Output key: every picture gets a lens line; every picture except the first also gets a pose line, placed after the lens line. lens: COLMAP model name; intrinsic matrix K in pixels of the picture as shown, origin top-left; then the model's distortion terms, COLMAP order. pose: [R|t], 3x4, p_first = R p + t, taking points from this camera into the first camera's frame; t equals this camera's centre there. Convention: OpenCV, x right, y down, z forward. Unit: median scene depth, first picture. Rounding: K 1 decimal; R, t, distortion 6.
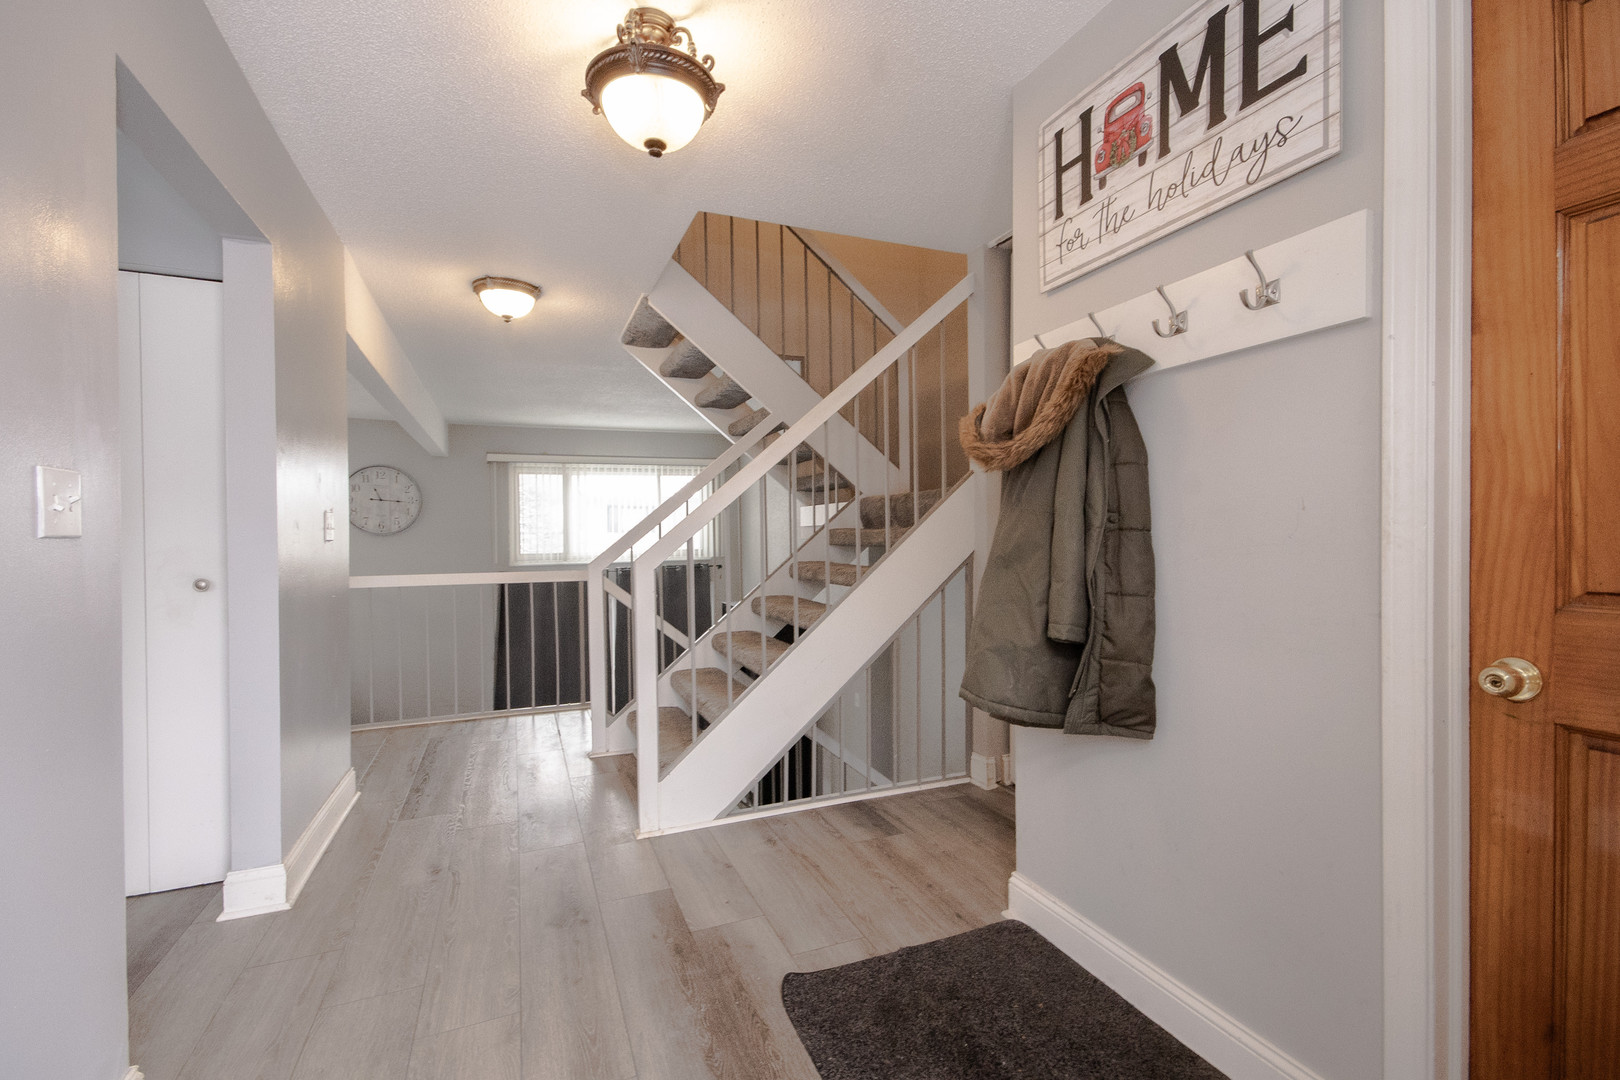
lens RADIAL K [[711.1, 0, 810.0], [0, 711.1, 540.0], [0, 0, 1]] dist [0.002003, -0.000229]
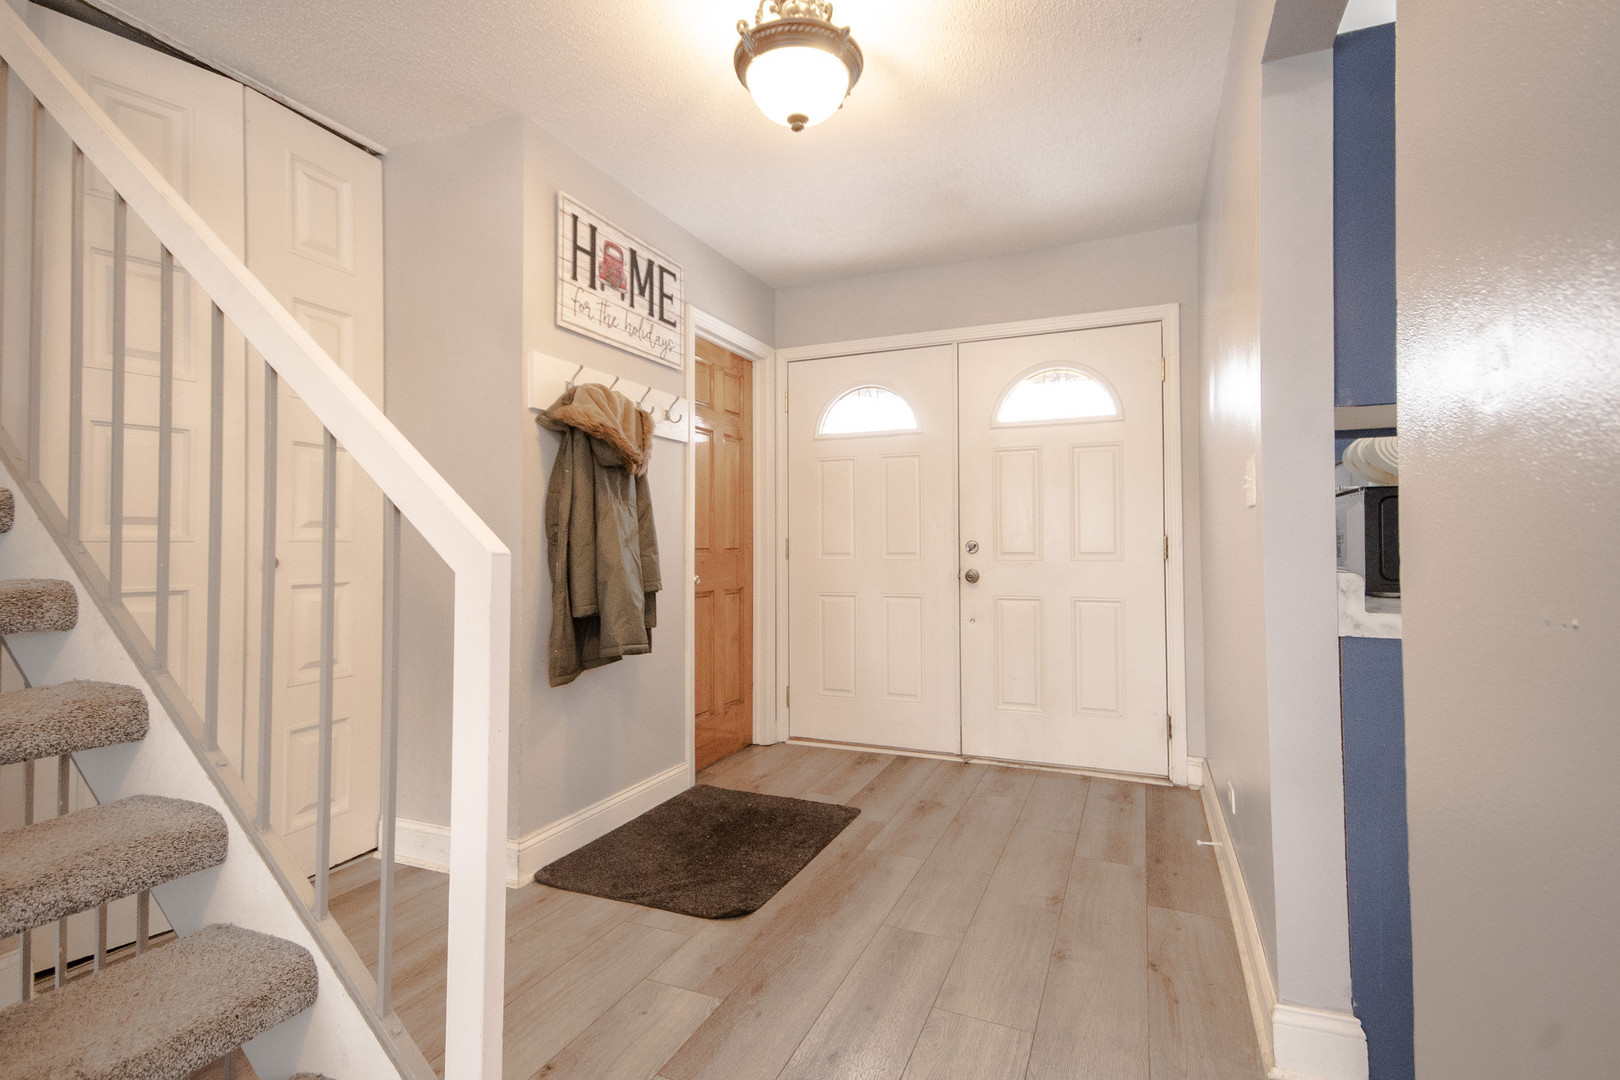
lens RADIAL K [[711.1, 0, 810.0], [0, 711.1, 540.0], [0, 0, 1]] dist [0.002003, -0.000229]
pose [[-0.691333, 0.015891, 0.722362, -0.984792], [0.016190, 0.999848, -0.006501, 0.044947], [-0.722355, 0.007201, -0.691485, 1.773928]]
